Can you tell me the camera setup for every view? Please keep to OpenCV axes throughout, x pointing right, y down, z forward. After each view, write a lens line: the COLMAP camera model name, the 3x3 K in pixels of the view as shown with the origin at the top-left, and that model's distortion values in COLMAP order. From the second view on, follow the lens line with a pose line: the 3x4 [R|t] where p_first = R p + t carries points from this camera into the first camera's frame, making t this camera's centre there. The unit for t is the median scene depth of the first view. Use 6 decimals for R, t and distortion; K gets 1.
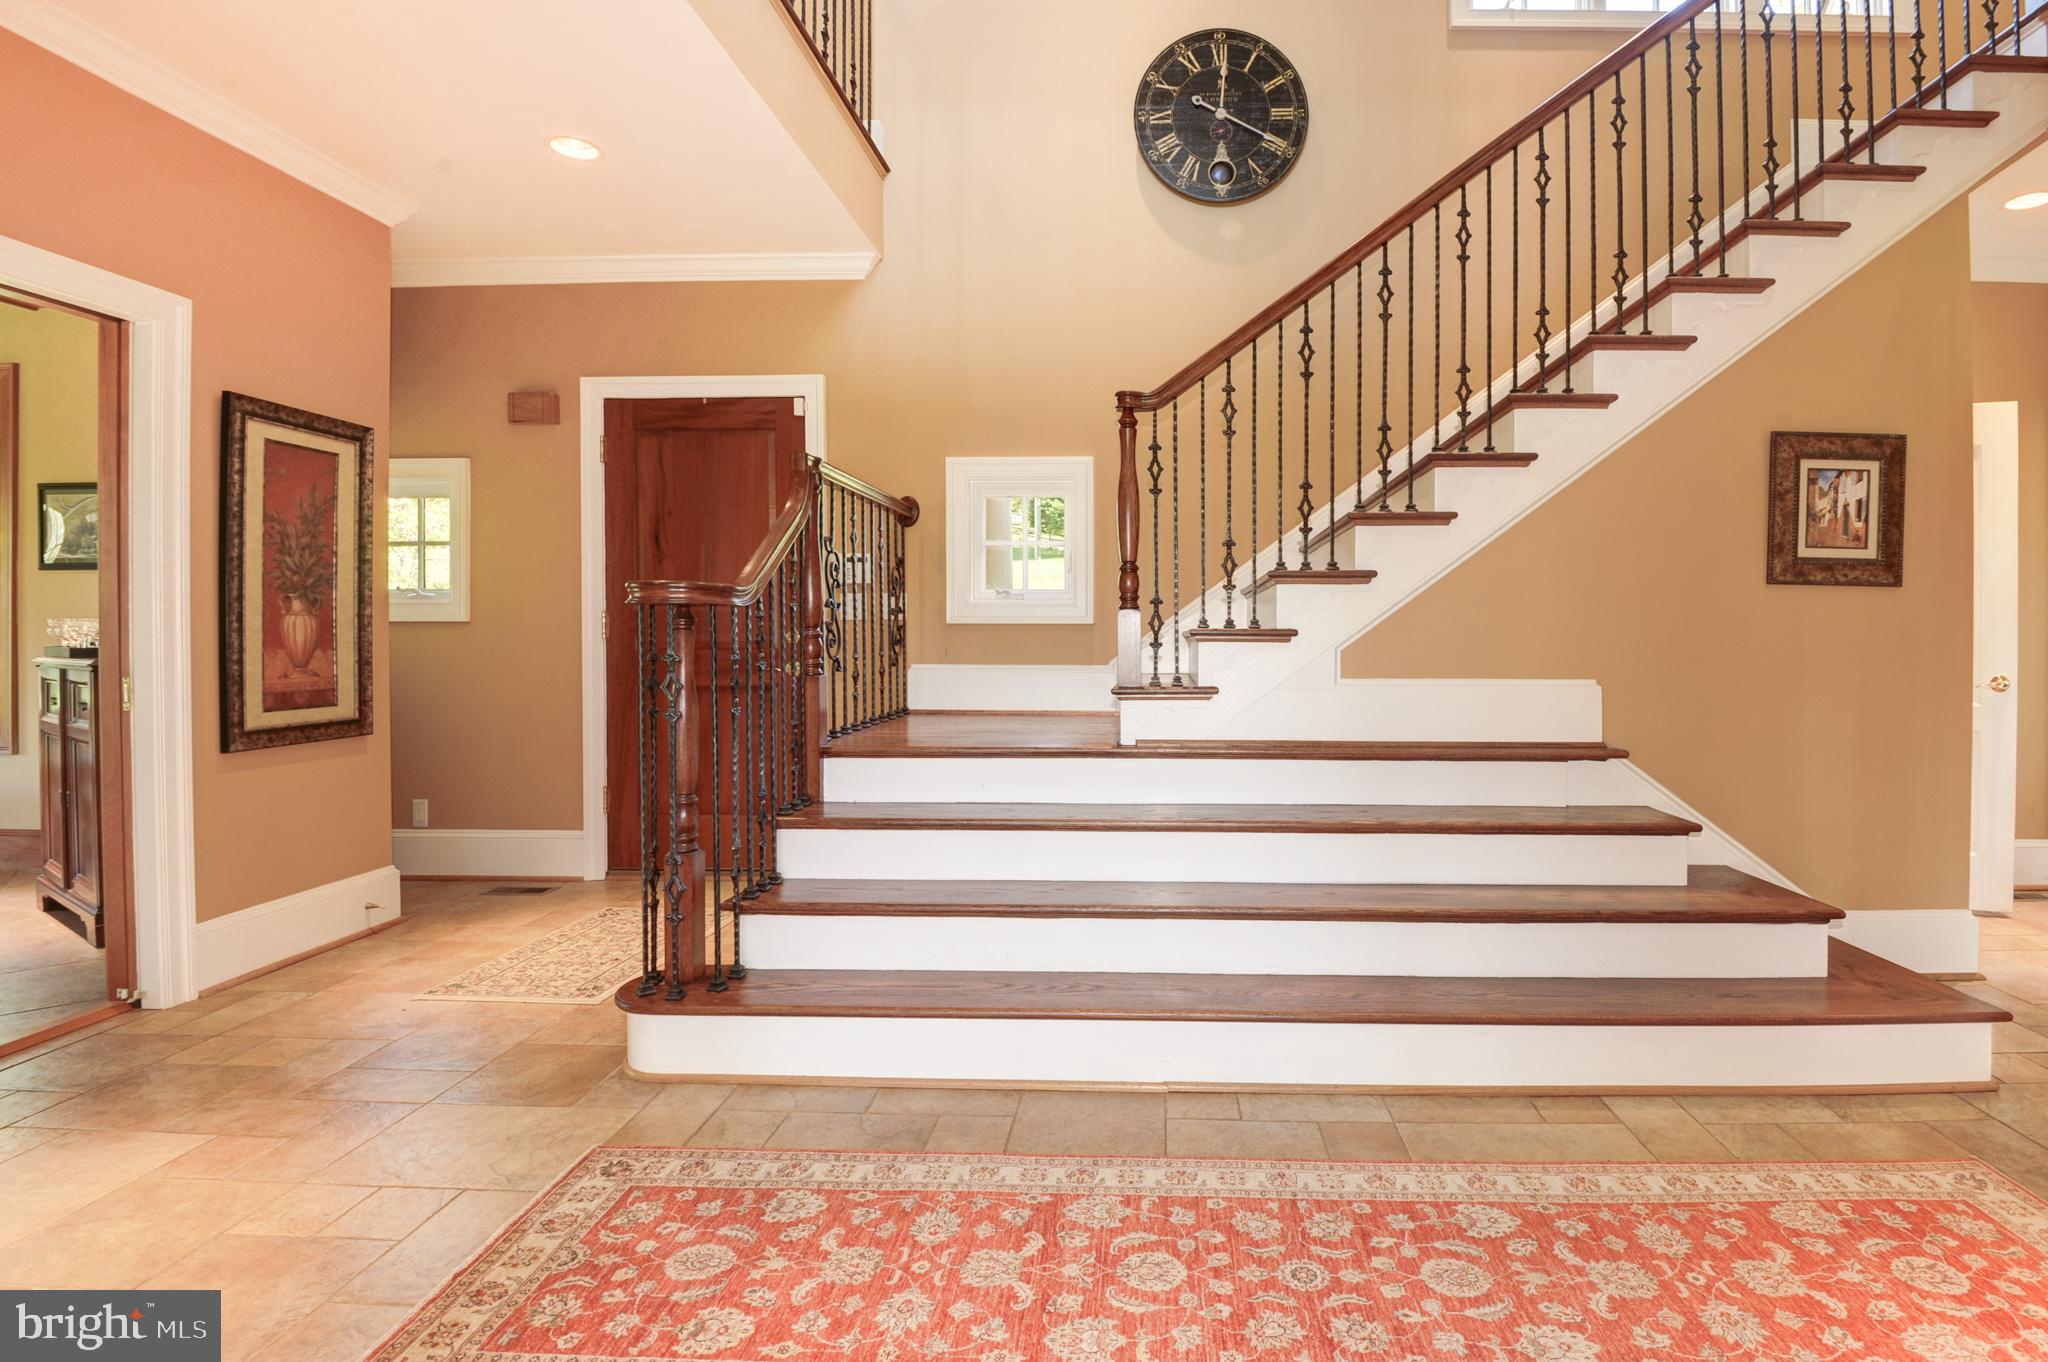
lens RADIAL K [[995.3, 0, 1112.1], [0, 995.3, 651.2], [0, 0, 1]] dist [-0.002581, -0.018429]
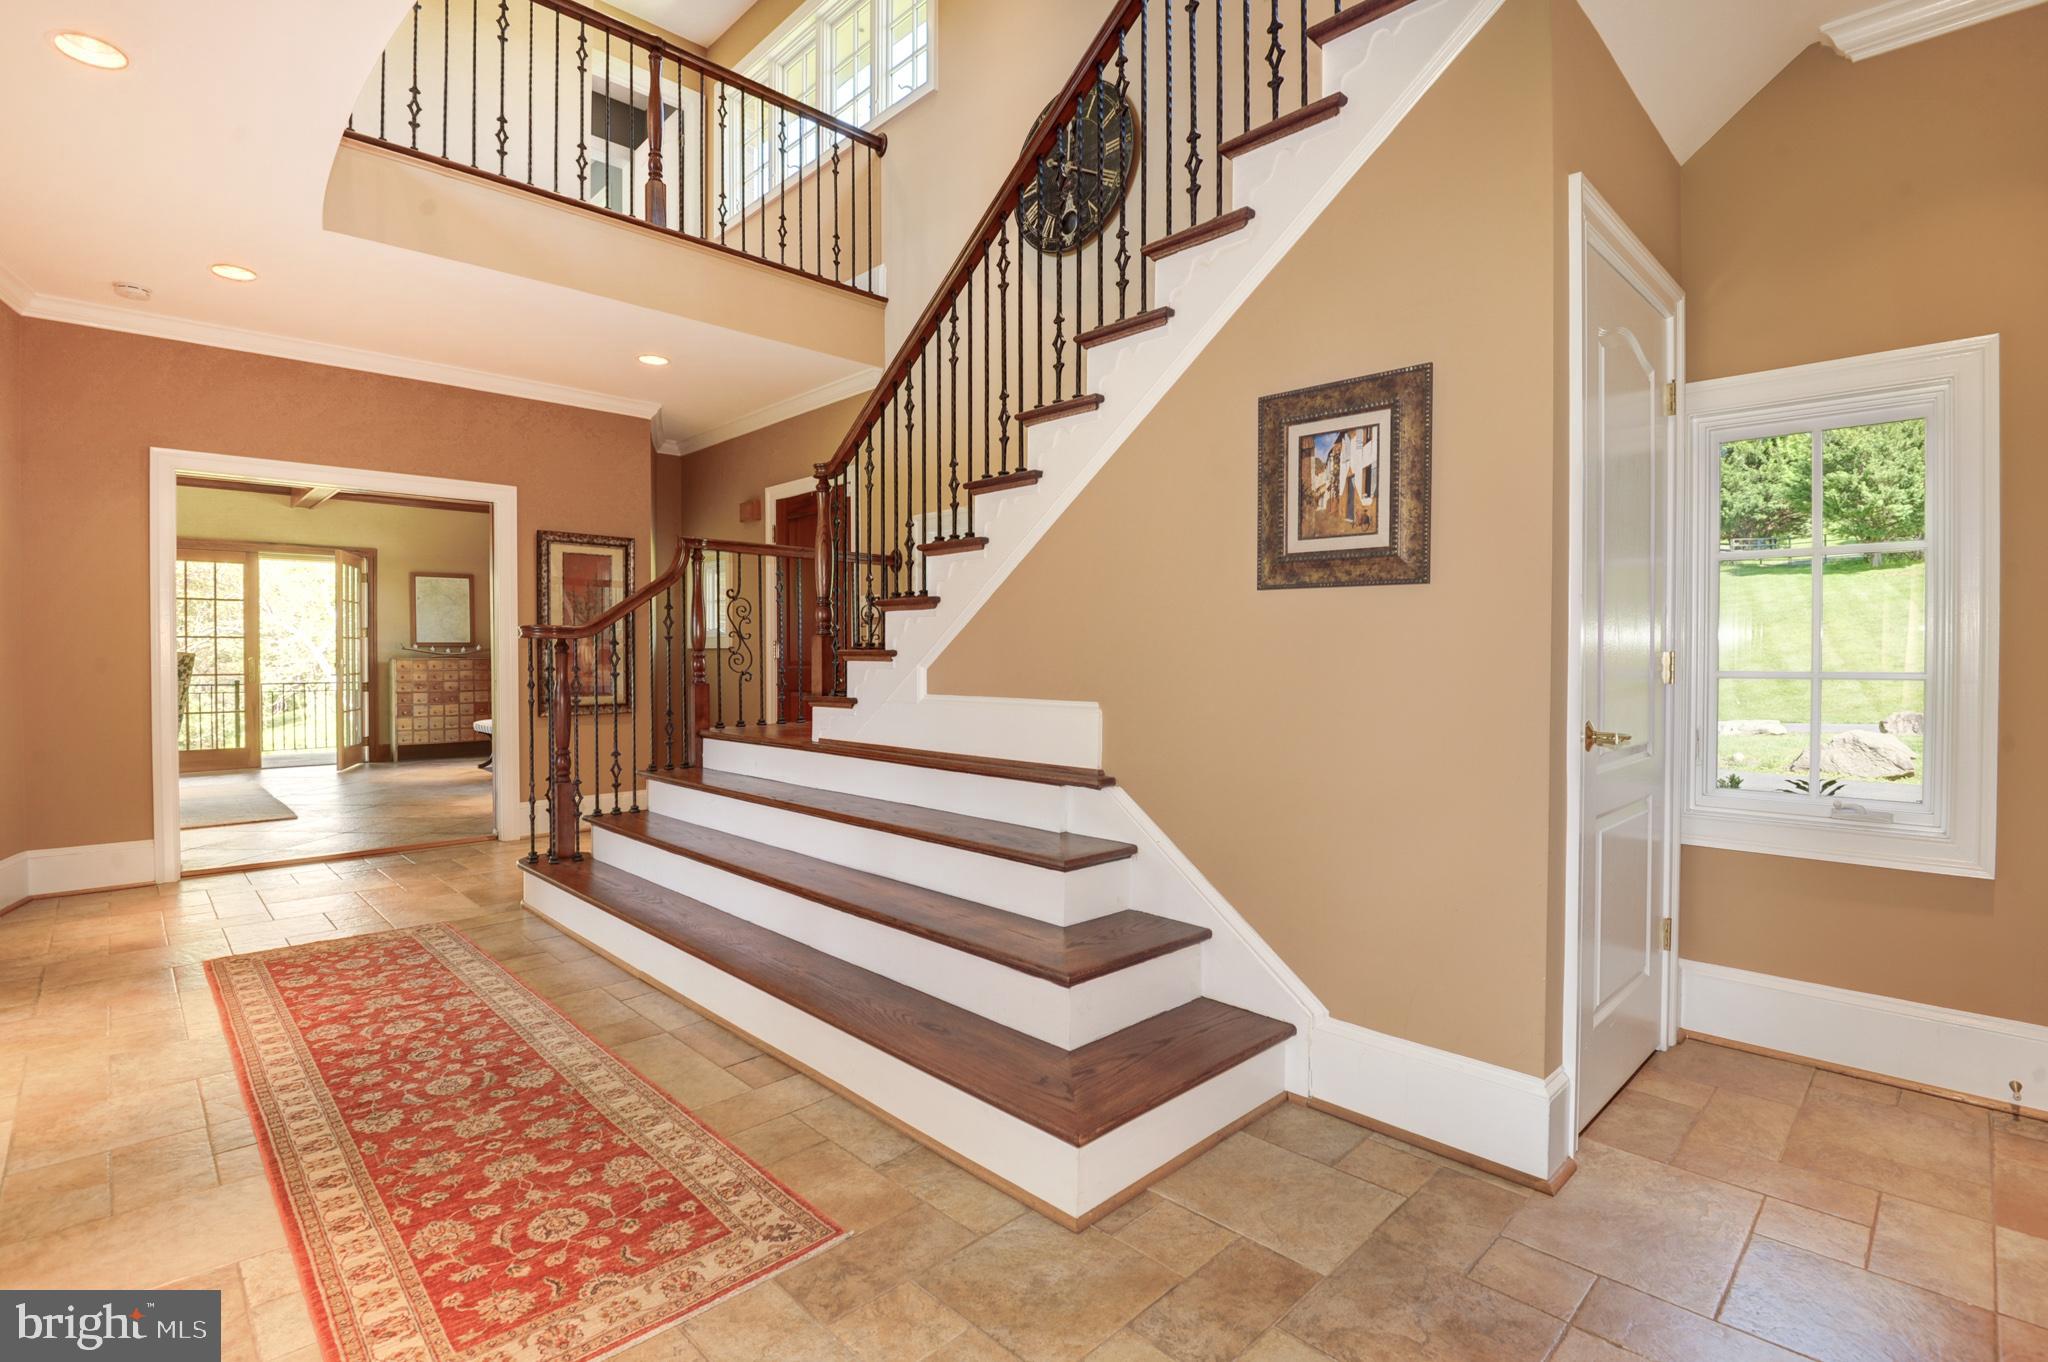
lens RADIAL K [[926.3, 0, 980.2], [0, 926.3, 674.3], [0, 0, 1]] dist [-0.027236, -0.000567]
pose [[0.717439, 0.011793, -0.696522, 1.613057], [-0.008288, 0.999930, 0.008394, -0.005956], [0.696572, -0.000249, 0.717486, 0.489225]]
